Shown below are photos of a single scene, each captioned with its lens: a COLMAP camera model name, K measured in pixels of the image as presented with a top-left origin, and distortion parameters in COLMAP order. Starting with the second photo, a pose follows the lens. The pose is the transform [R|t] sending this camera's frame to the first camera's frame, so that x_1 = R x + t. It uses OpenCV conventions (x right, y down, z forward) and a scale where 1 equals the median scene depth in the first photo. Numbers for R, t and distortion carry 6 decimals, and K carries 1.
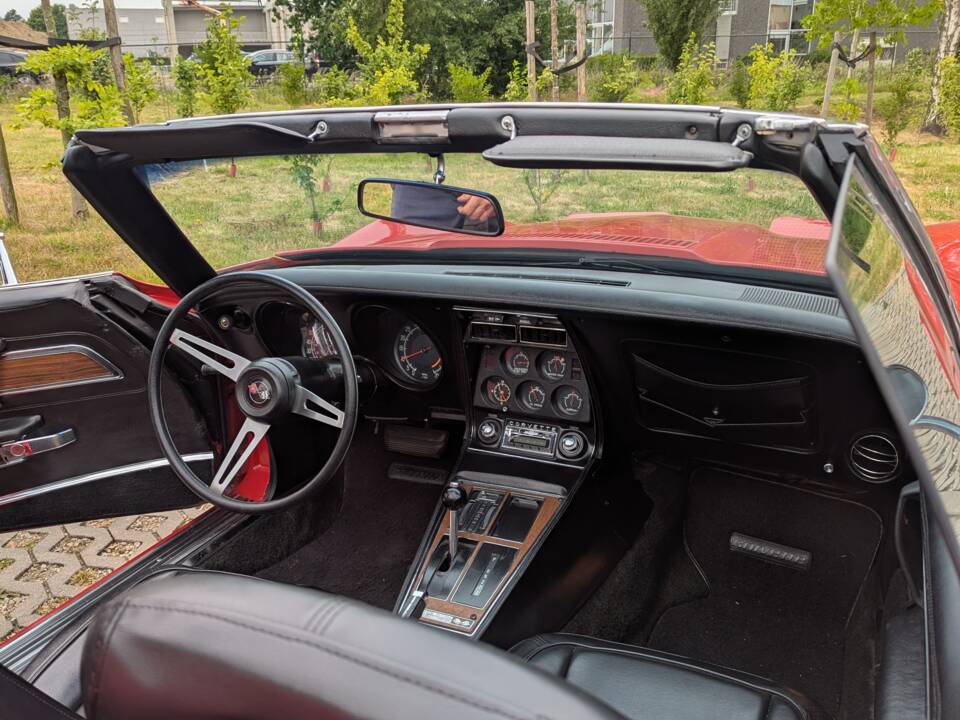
lens RADIAL K [[885.9, 0, 486.8], [0, 885.9, 357.6], [0, 0, 1]] dist [0.045432, -0.011022]
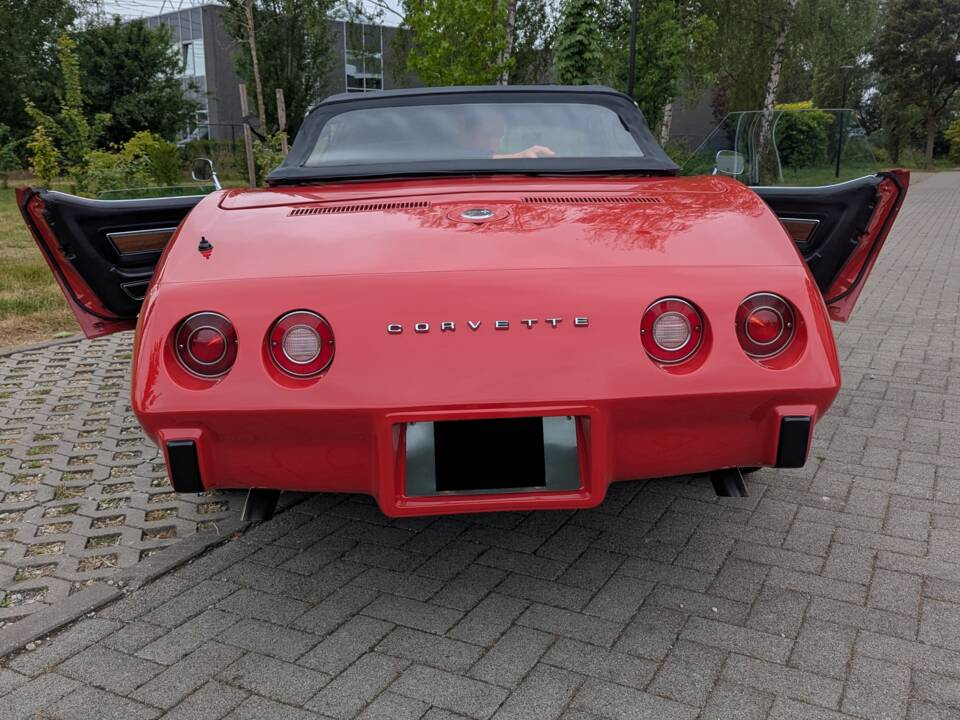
lens RADIAL K [[885.9, 0, 486.8], [0, 885.9, 357.6], [0, 0, 1]] dist [0.045432, -0.011022]
pose [[0.900797, -0.078736, 0.427042, -0.067306], [0.118645, 0.990632, -0.067619, 0.038491], [-0.417717, 0.111577, 0.901700, -0.084317]]
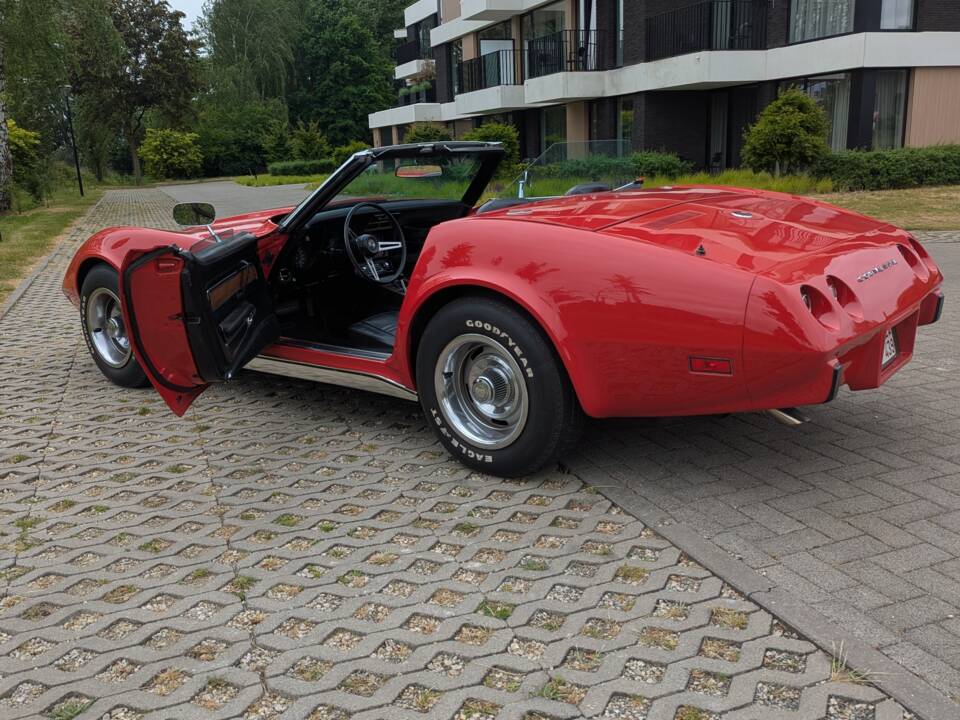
lens RADIAL K [[886.5, 0, 480.0], [0, 886.5, 360.0], [0, 0, 1]] dist [0.052656, -0.015209]
pose [[0.269677, -0.209994, 0.939775, -0.171064], [0.332812, 0.936117, 0.113673, 0.010541], [-0.903610, 0.282113, 0.322338, -0.008458]]
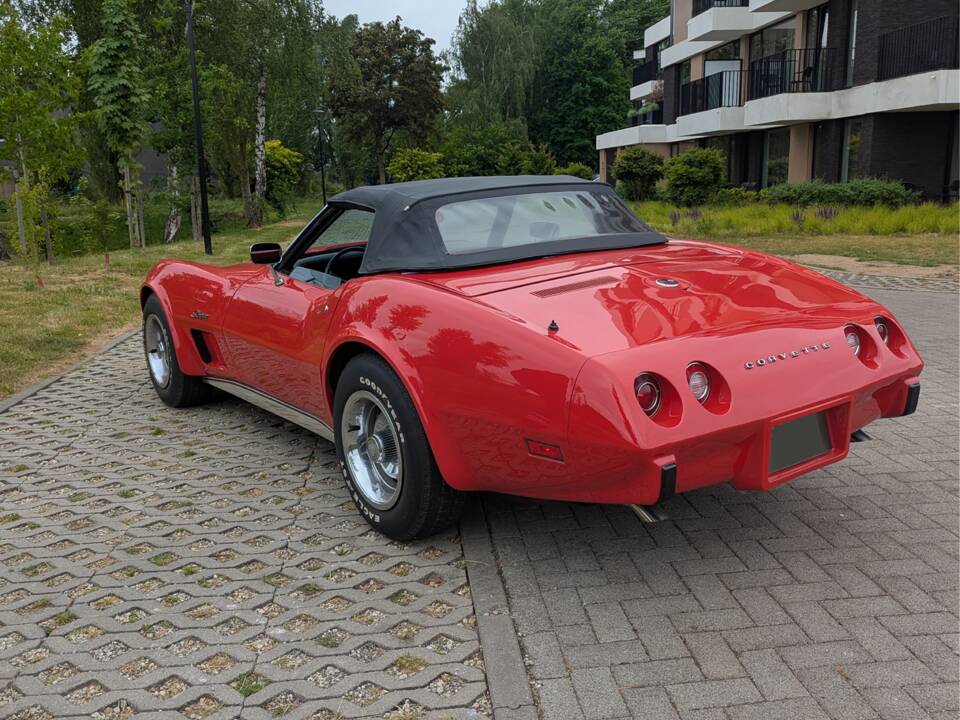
lens RADIAL K [[885.9, 0, 486.8], [0, 885.9, 357.6], [0, 0, 1]] dist [0.045432, -0.011022]
pose [[0.507656, -0.163184, 0.845965, -0.148310], [0.282683, 0.959090, 0.015370, 0.019507], [-0.813864, 0.231338, 0.533017, -0.049901]]
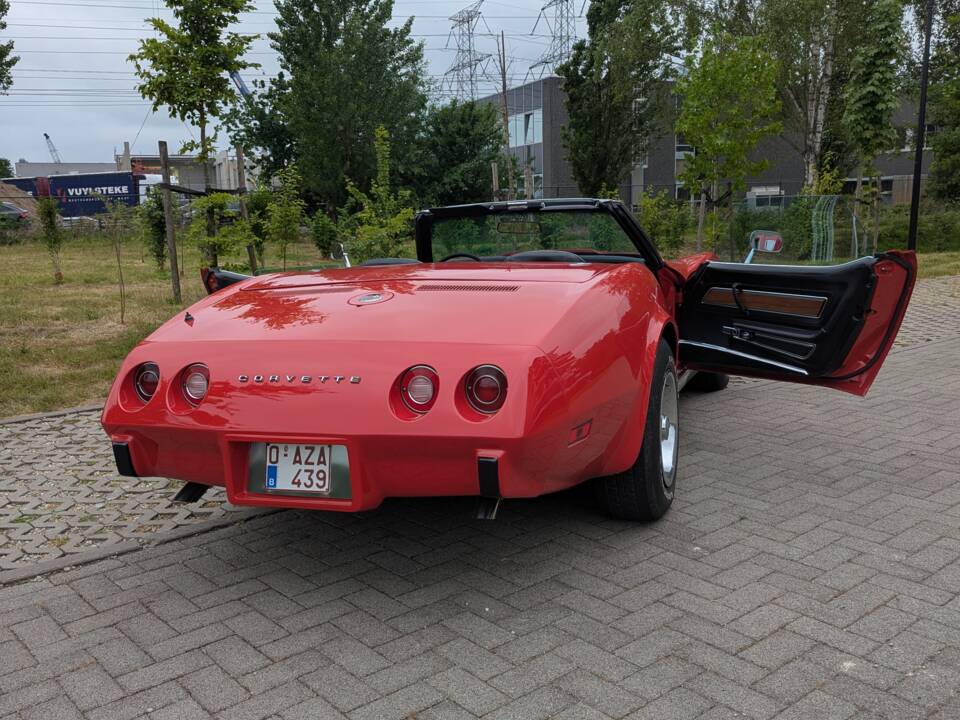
lens RADIAL K [[886.5, 0, 480.0], [0, 886.5, 360.0], [0, 0, 1]] dist [0.052656, -0.015209]
pose [[0.997792, -0.017090, 0.064185, -0.022921], [0.026684, 0.988059, -0.151749, 0.045132], [-0.060825, 0.153127, 0.986333, -0.123982]]
